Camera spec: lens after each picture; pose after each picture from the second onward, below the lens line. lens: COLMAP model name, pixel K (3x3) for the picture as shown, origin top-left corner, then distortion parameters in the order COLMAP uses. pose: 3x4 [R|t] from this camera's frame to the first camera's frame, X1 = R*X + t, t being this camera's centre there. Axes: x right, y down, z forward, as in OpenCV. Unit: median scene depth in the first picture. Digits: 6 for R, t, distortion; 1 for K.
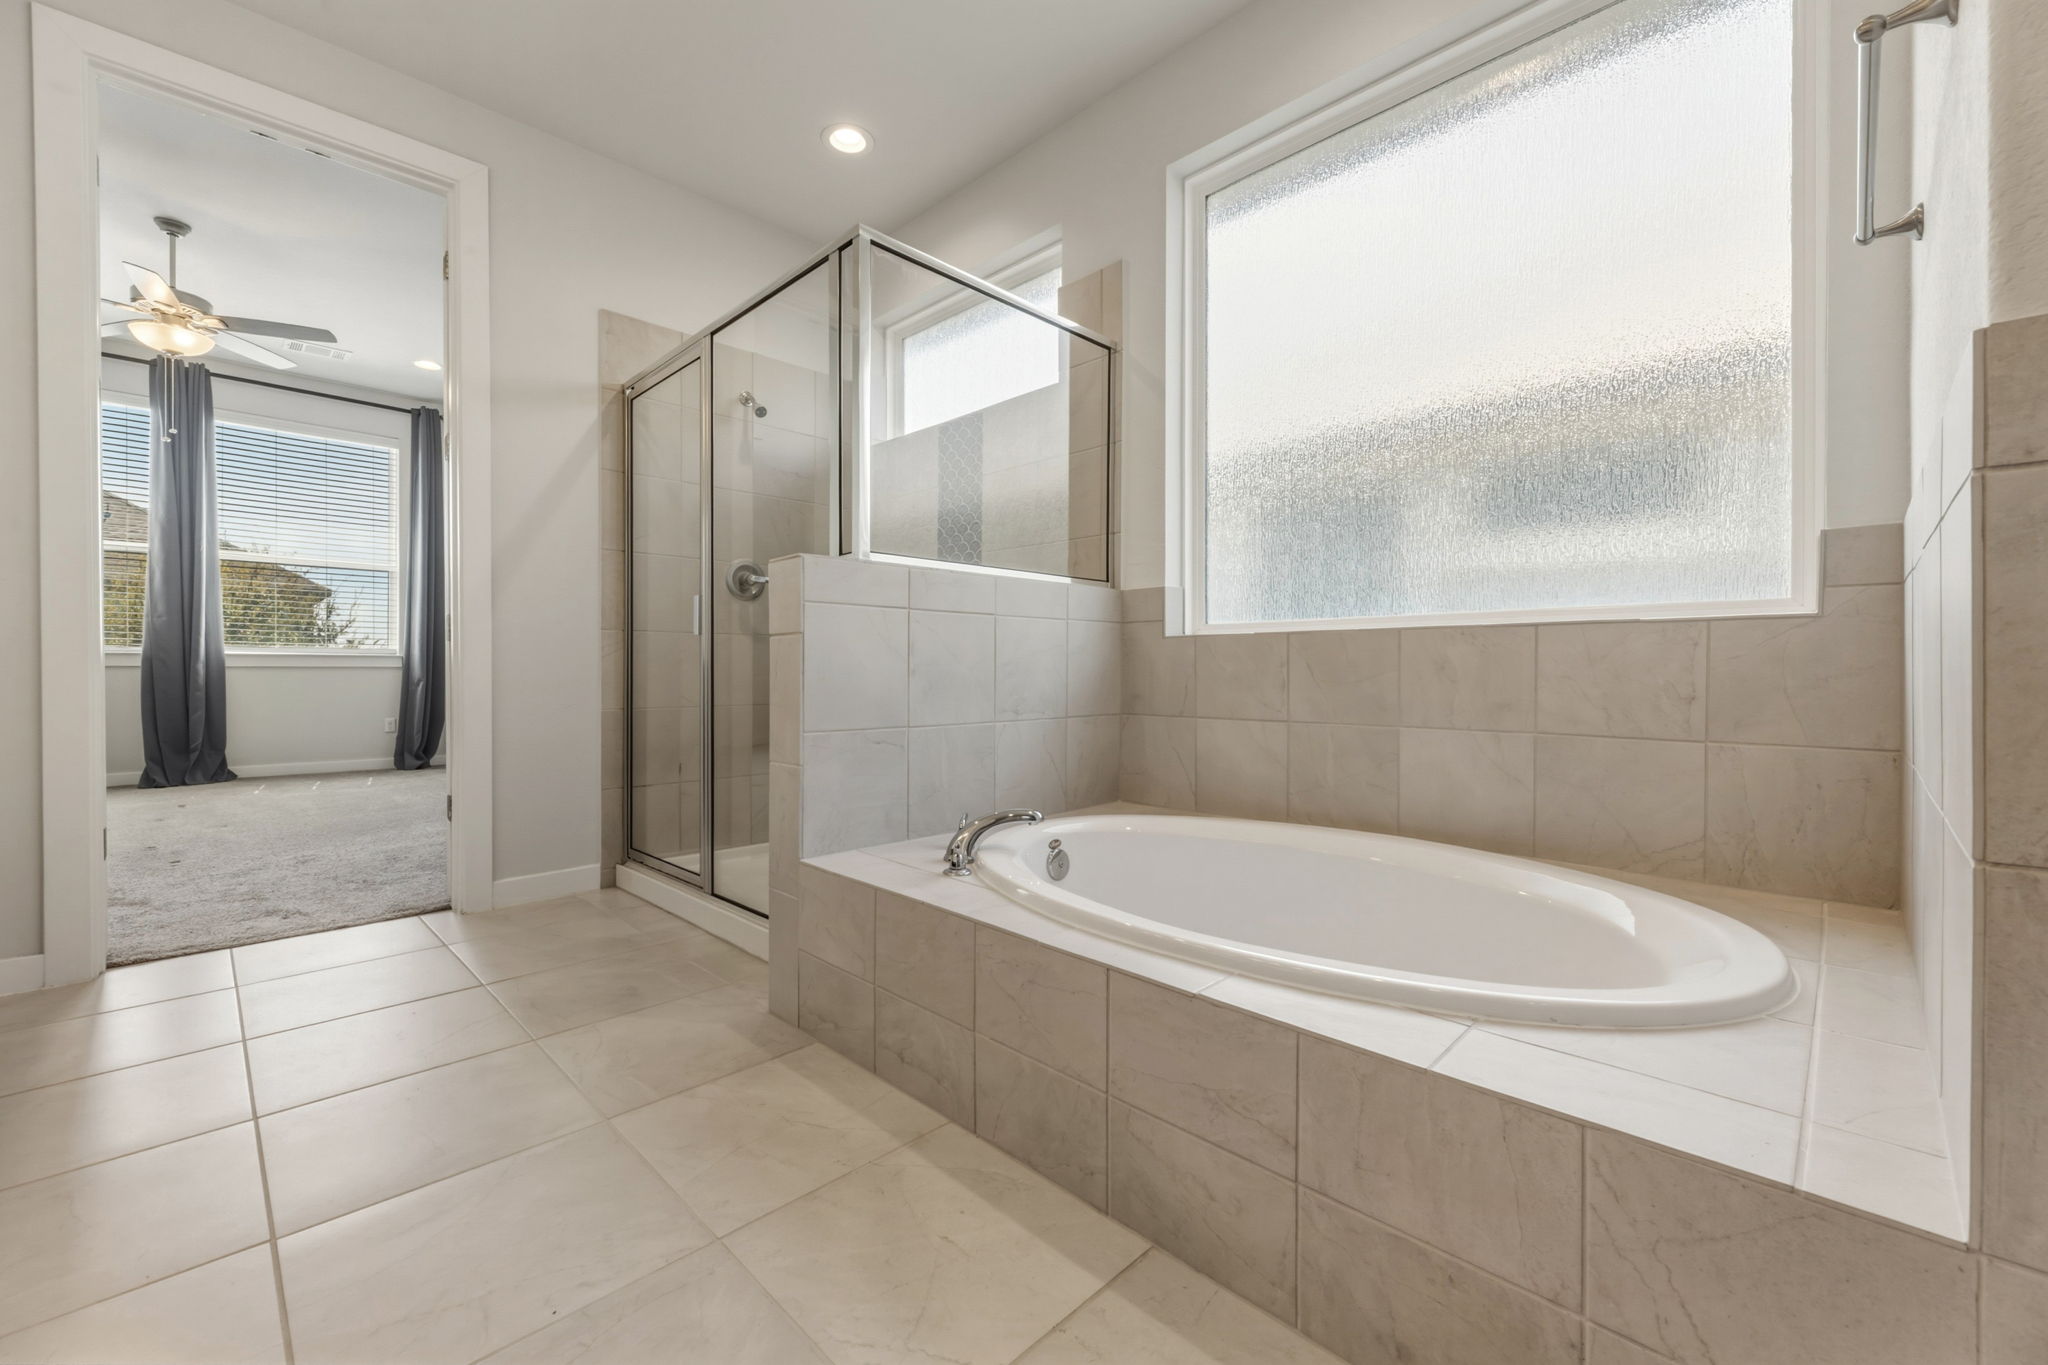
lens RADIAL K [[819.2, 0, 1020.0], [0, 819.2, 675.0], [0, 0, 1]] dist [0.003822, -0.000026]
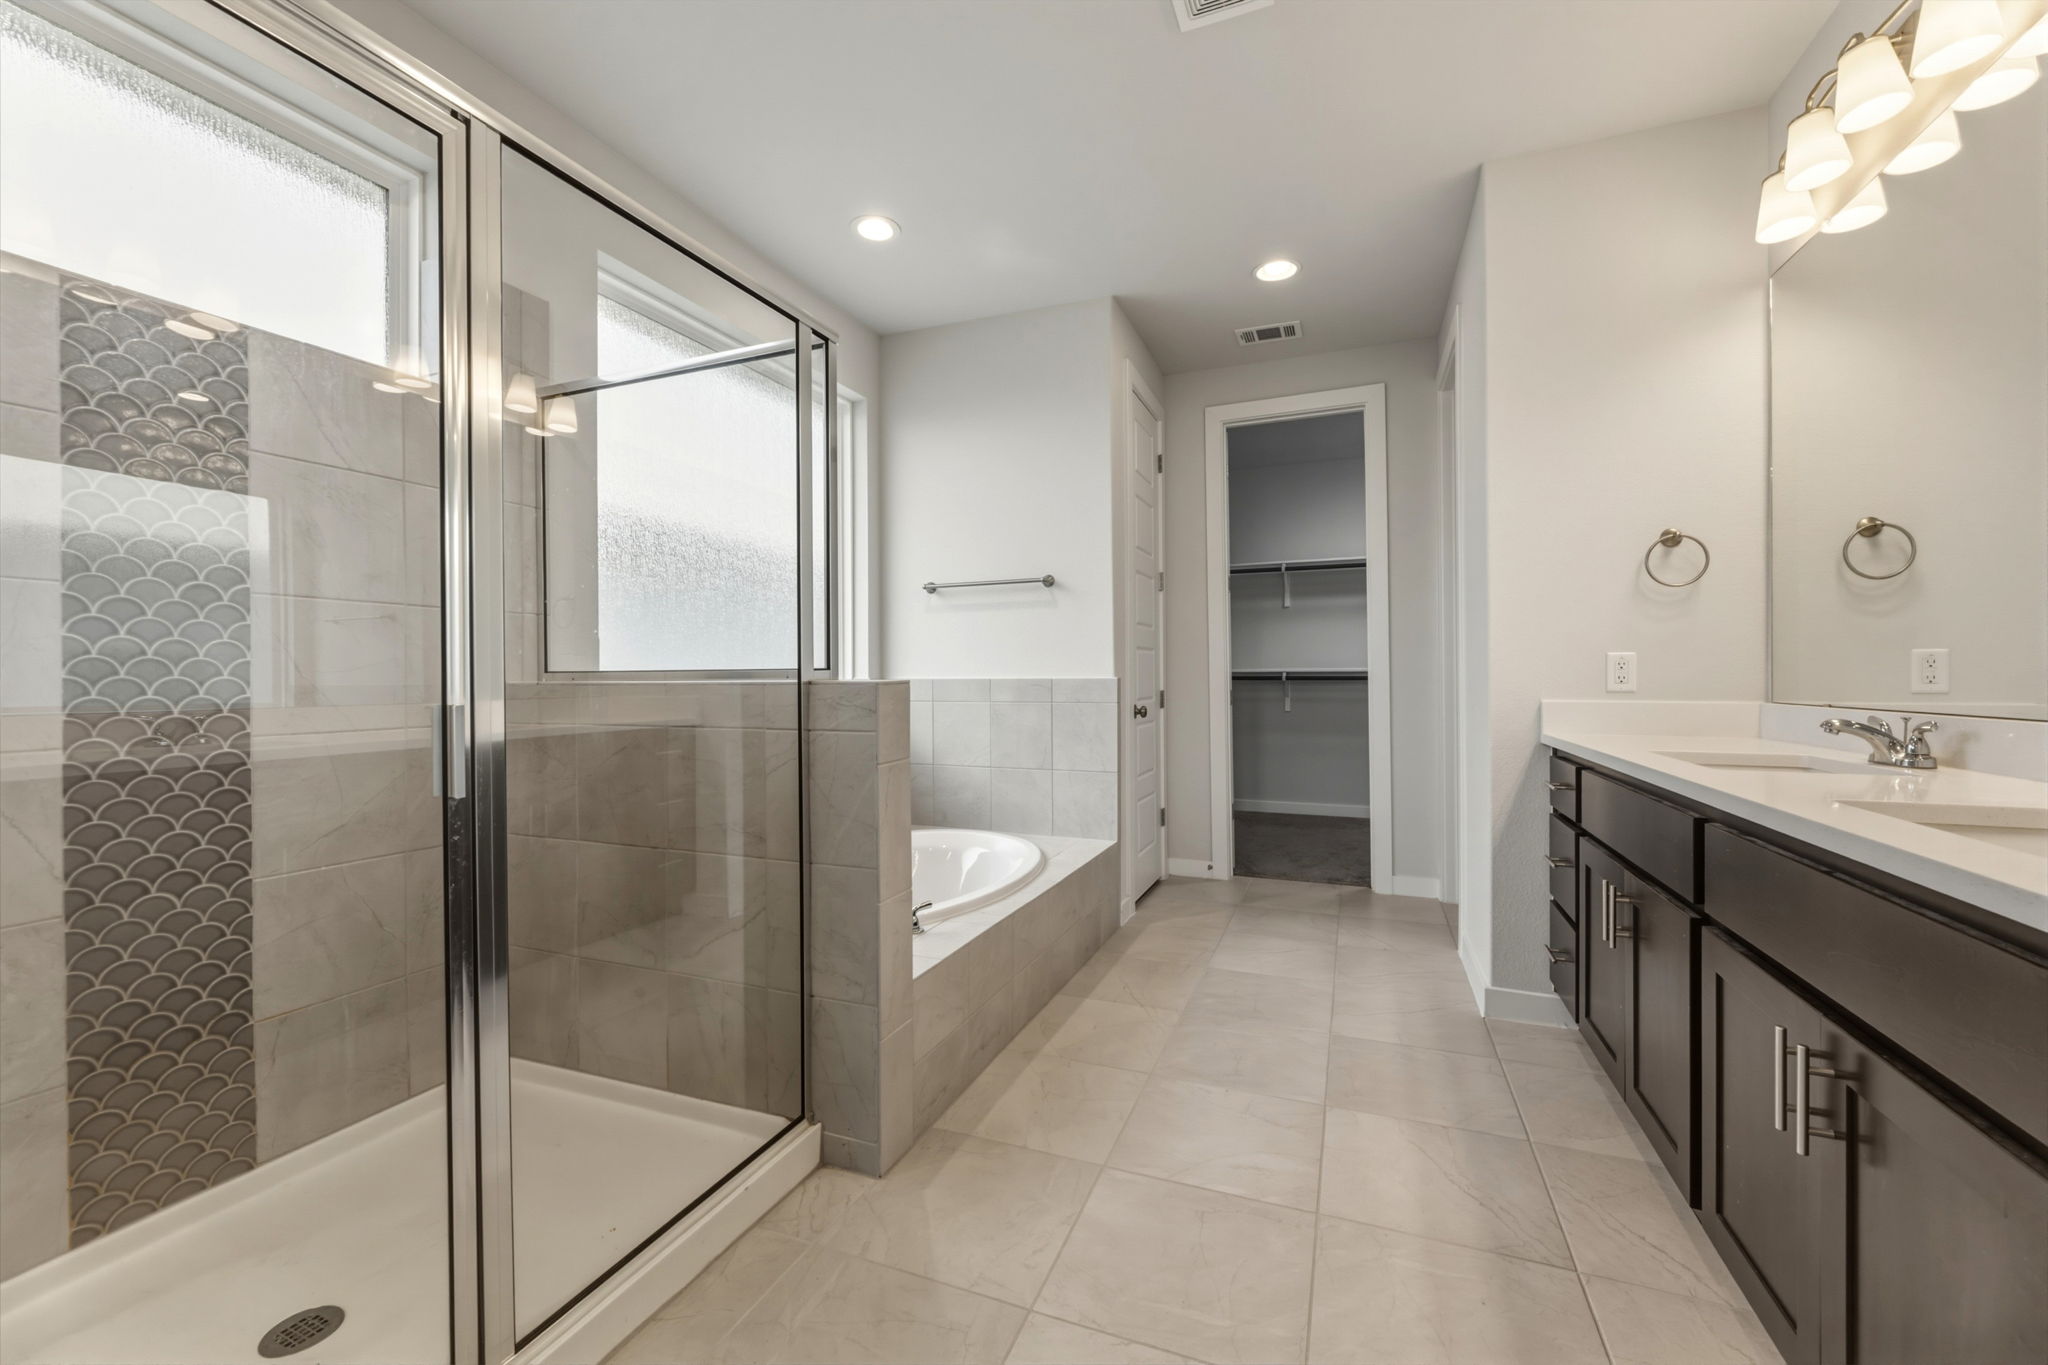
lens RADIAL K [[831.4, 0, 1037.0], [0, 831.4, 681.3], [0, 0, 1]] dist [-0.000169, -0.000159]
pose [[-0.401907, -0.003784, 0.915673, -0.900133], [0.011721, 0.999888, 0.009276, -0.108591], [-0.915605, 0.014461, -0.401818, 0.890227]]
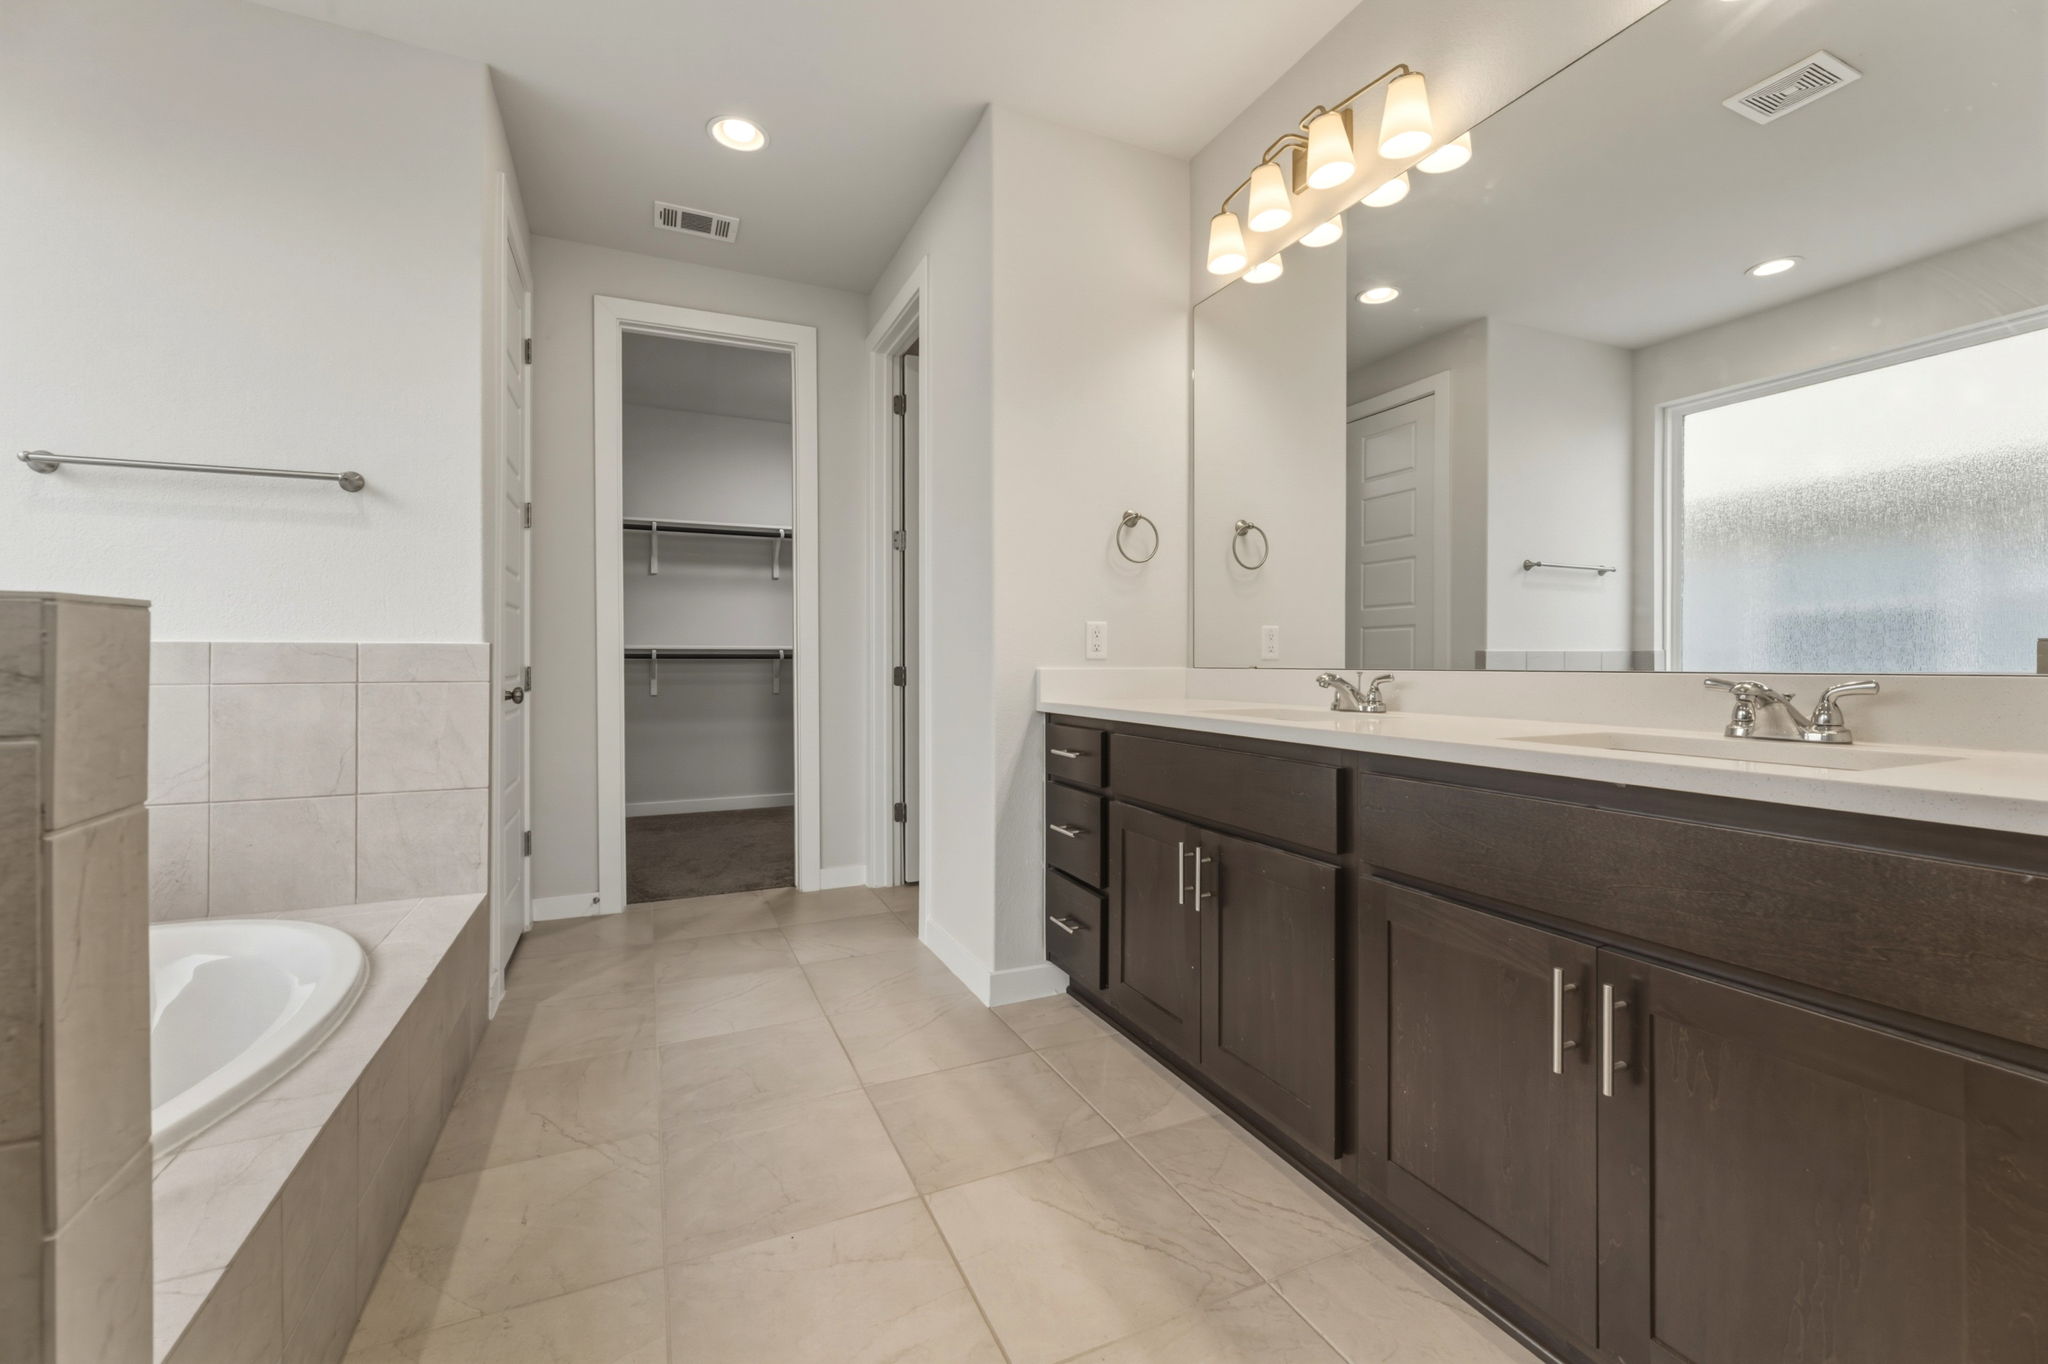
lens RADIAL K [[826.4, 0, 1028.4], [0, 826.4, 656.7], [0, 0, 1]] dist [-0.000314, -0.000553]
pose [[-0.939215, 0.004319, 0.343302, -0.565527], [0.004804, 0.999988, 0.000563, -0.084024], [-0.343295, 0.002178, -0.939225, 0.861203]]
